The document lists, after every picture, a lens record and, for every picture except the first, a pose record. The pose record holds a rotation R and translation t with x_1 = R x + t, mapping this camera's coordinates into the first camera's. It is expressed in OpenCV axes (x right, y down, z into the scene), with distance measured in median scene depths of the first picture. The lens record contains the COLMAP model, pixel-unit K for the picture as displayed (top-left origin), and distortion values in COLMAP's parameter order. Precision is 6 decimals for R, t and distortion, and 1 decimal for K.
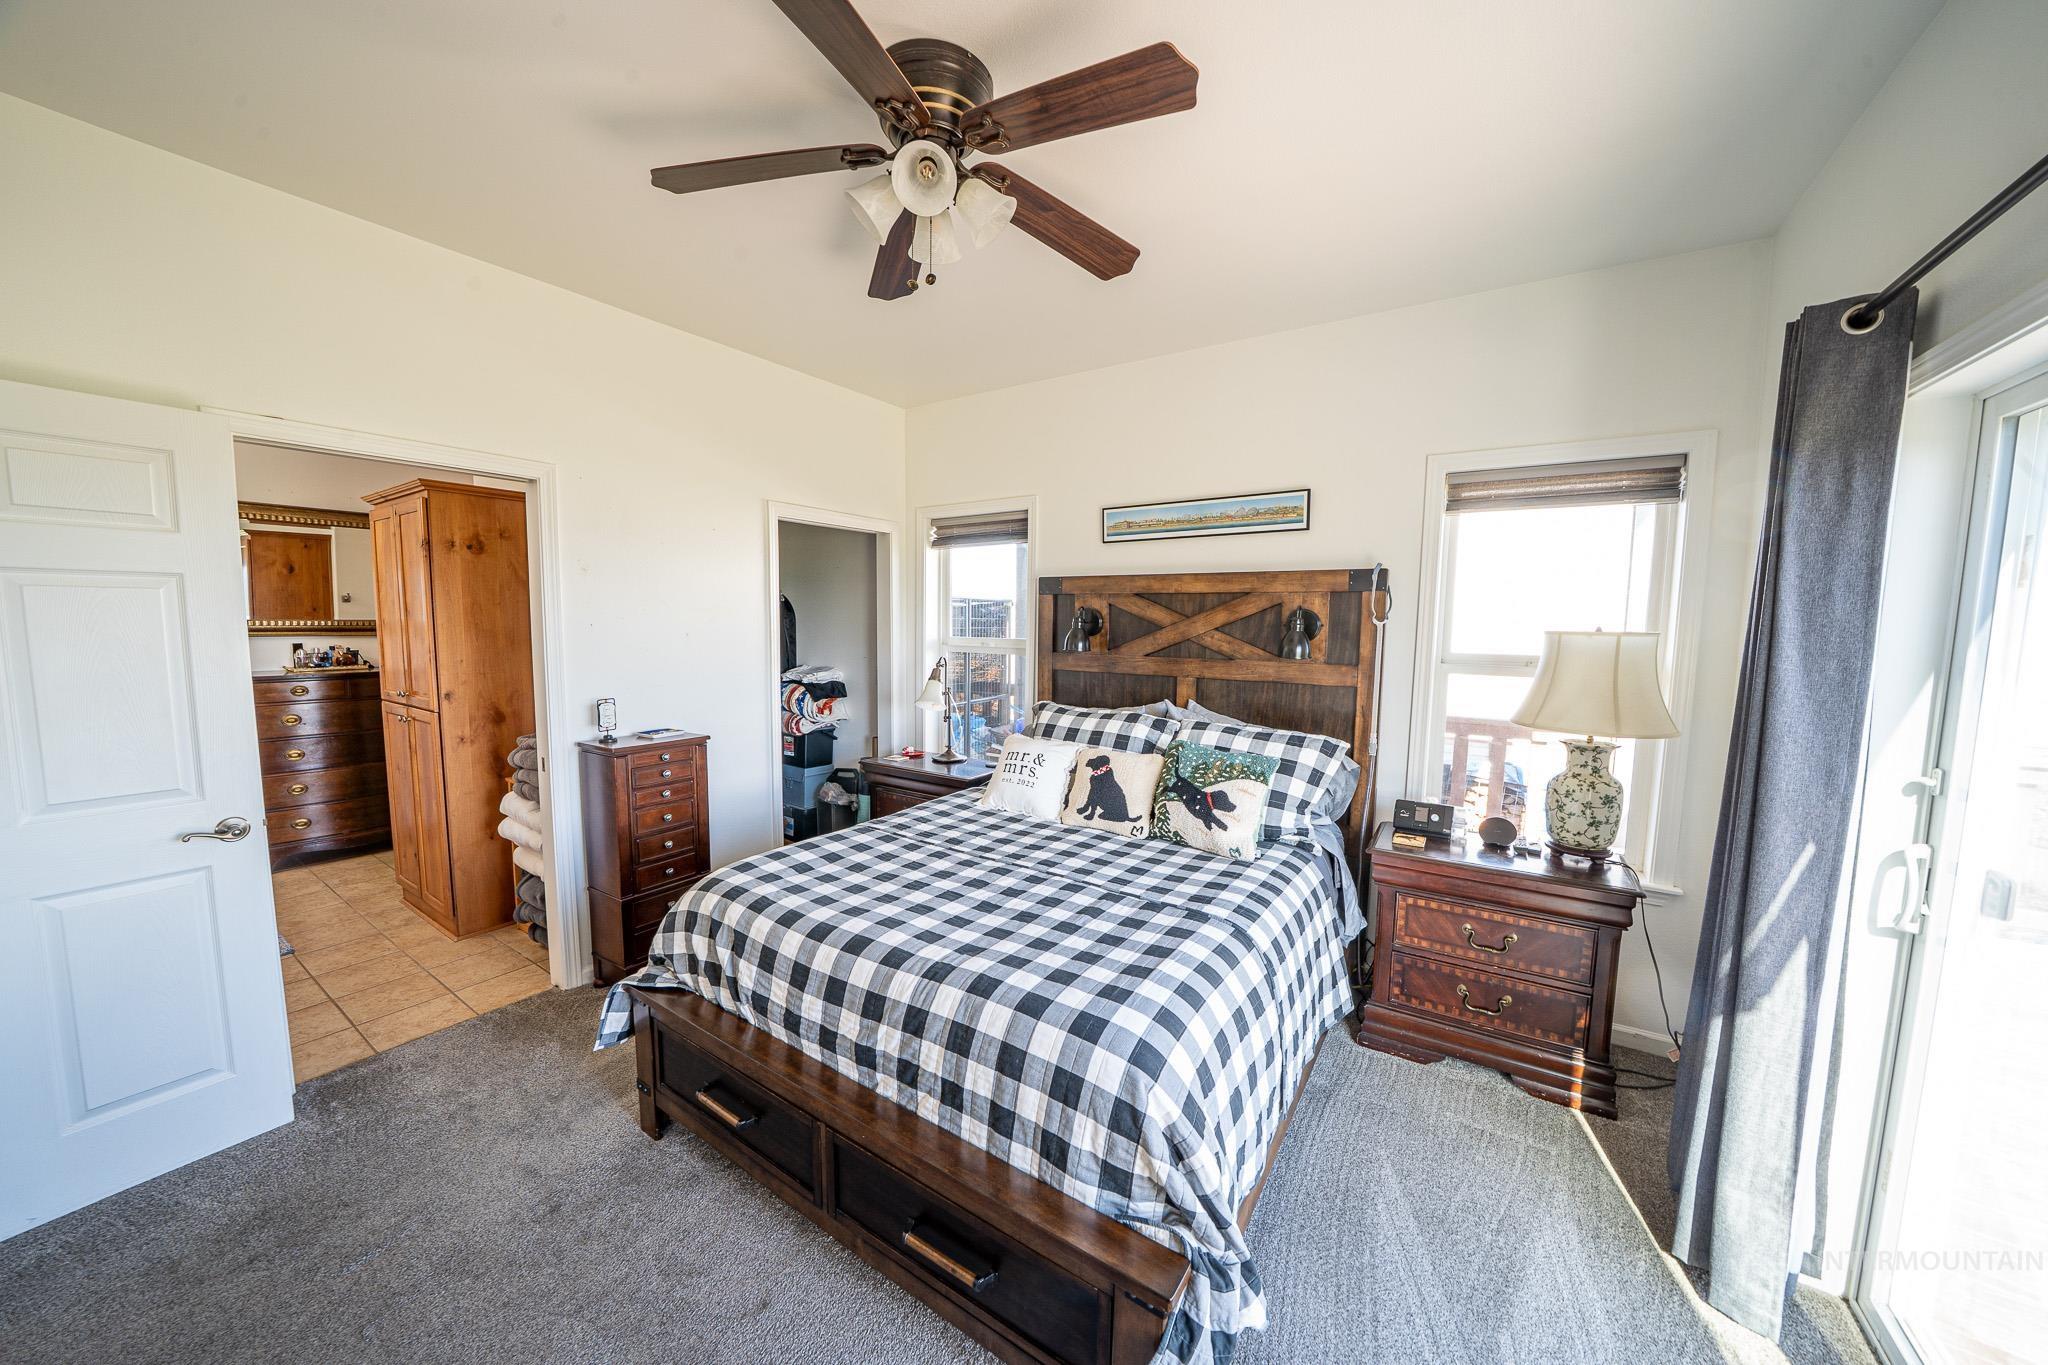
lens RADIAL K [[704.6, 0, 1018.4], [0, 704.6, 678.8], [0, 0, 1]] dist [-0.016584, 0.000935]
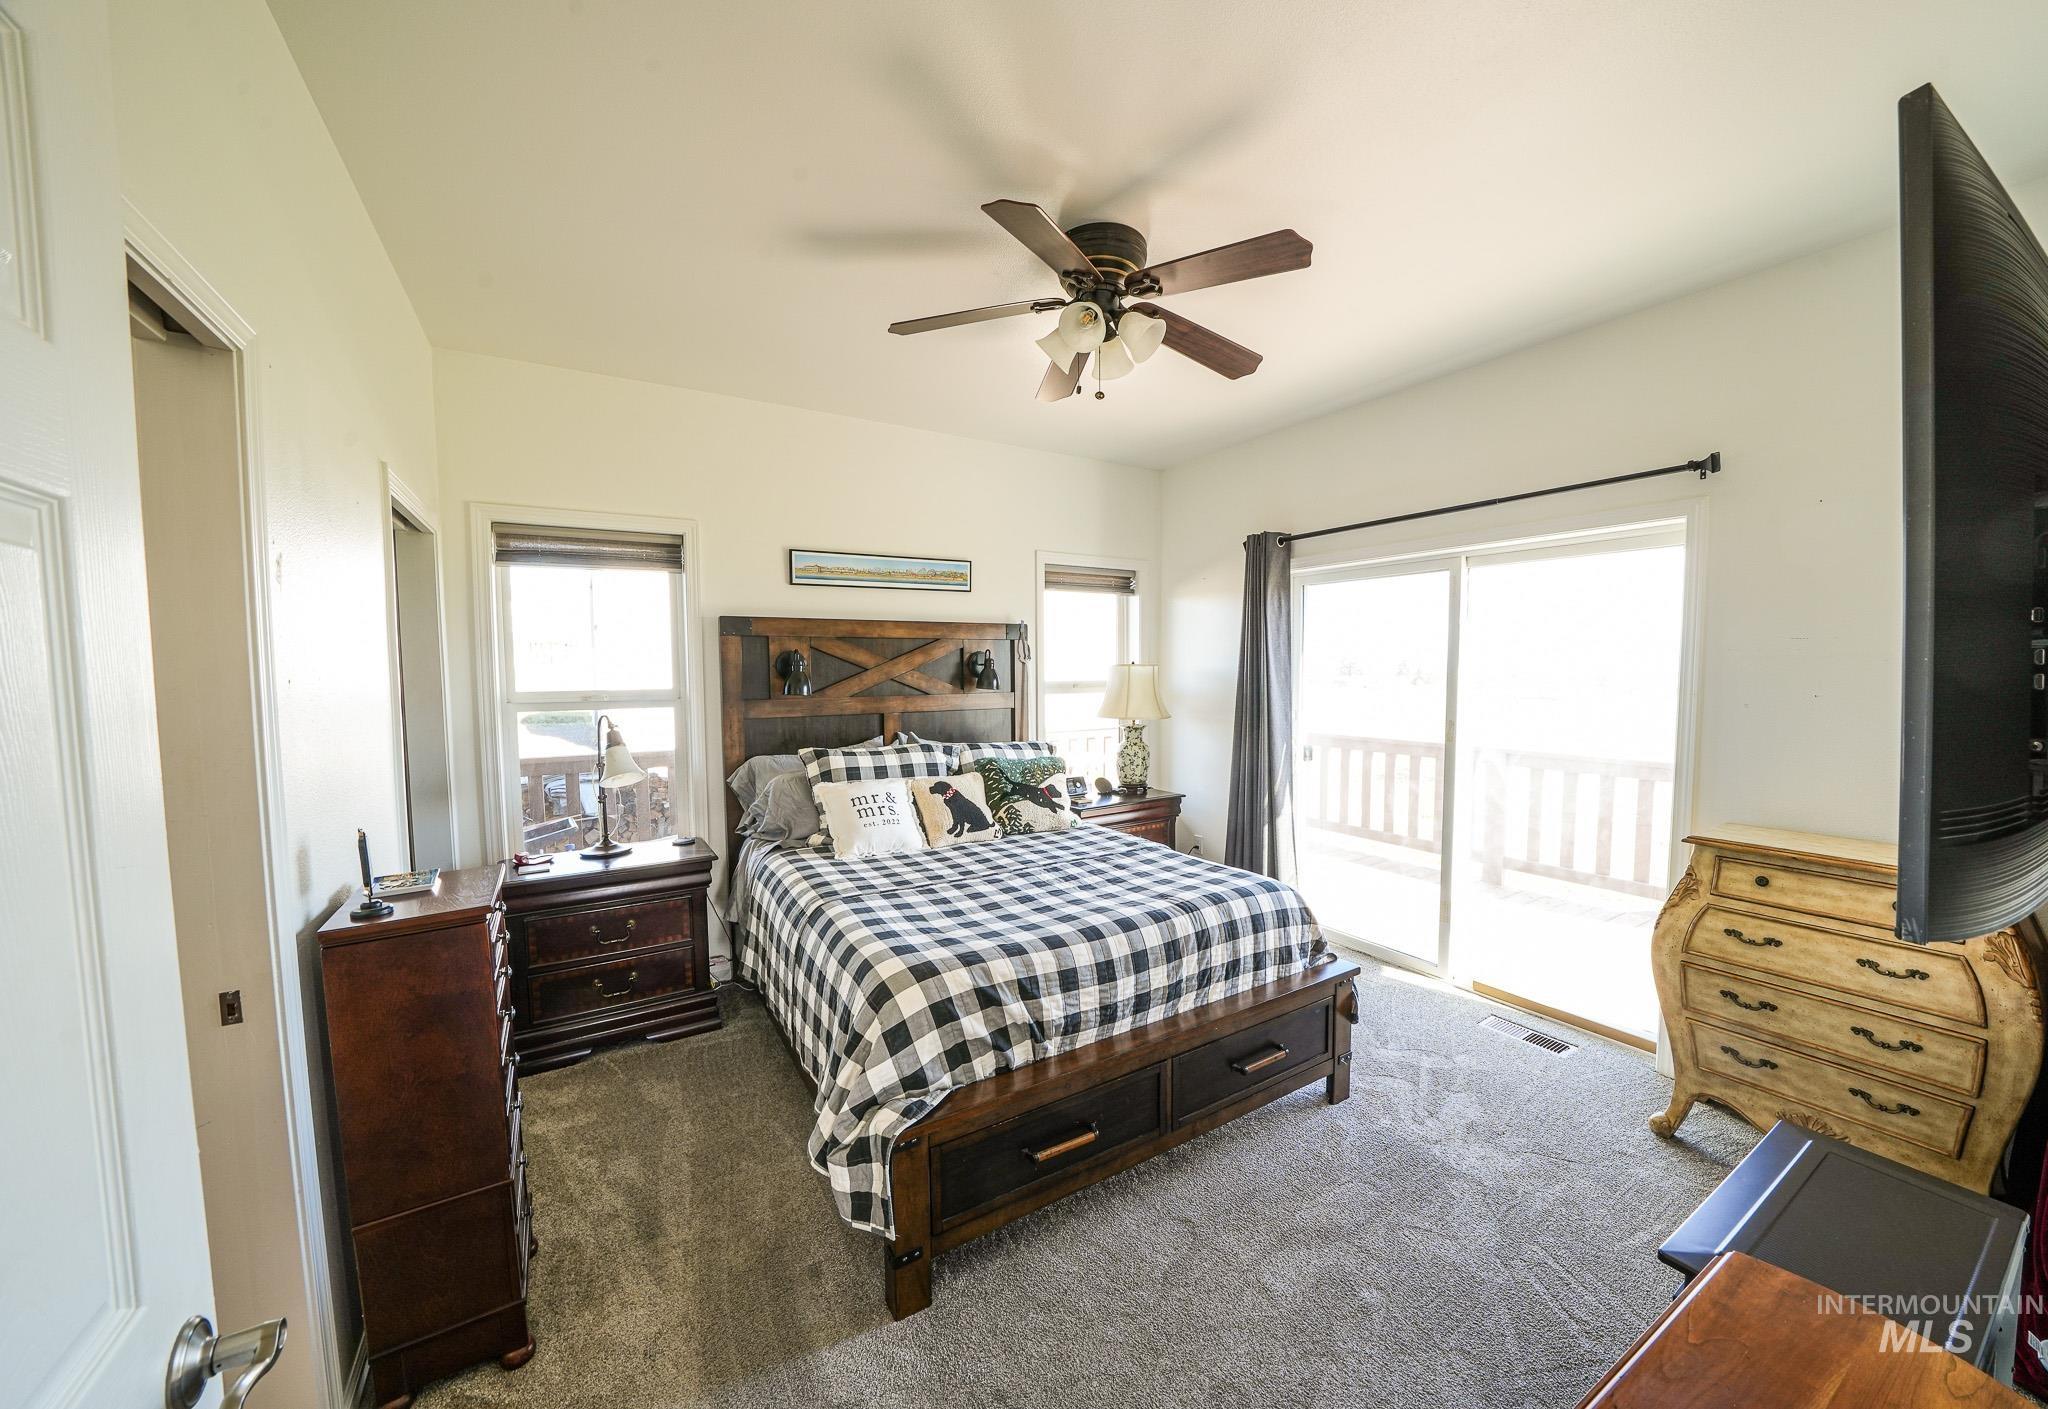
lens RADIAL K [[745.9, 0, 1028.0], [0, 745.9, 716.3], [0, 0, 1]] dist [-0.020828, -0.000531]
pose [[0.412519, -0.073021, 0.908018, -0.921728], [0.091518, 0.995061, 0.038443, -0.028200], [-0.906340, 0.067241, 0.417165, 0.381101]]
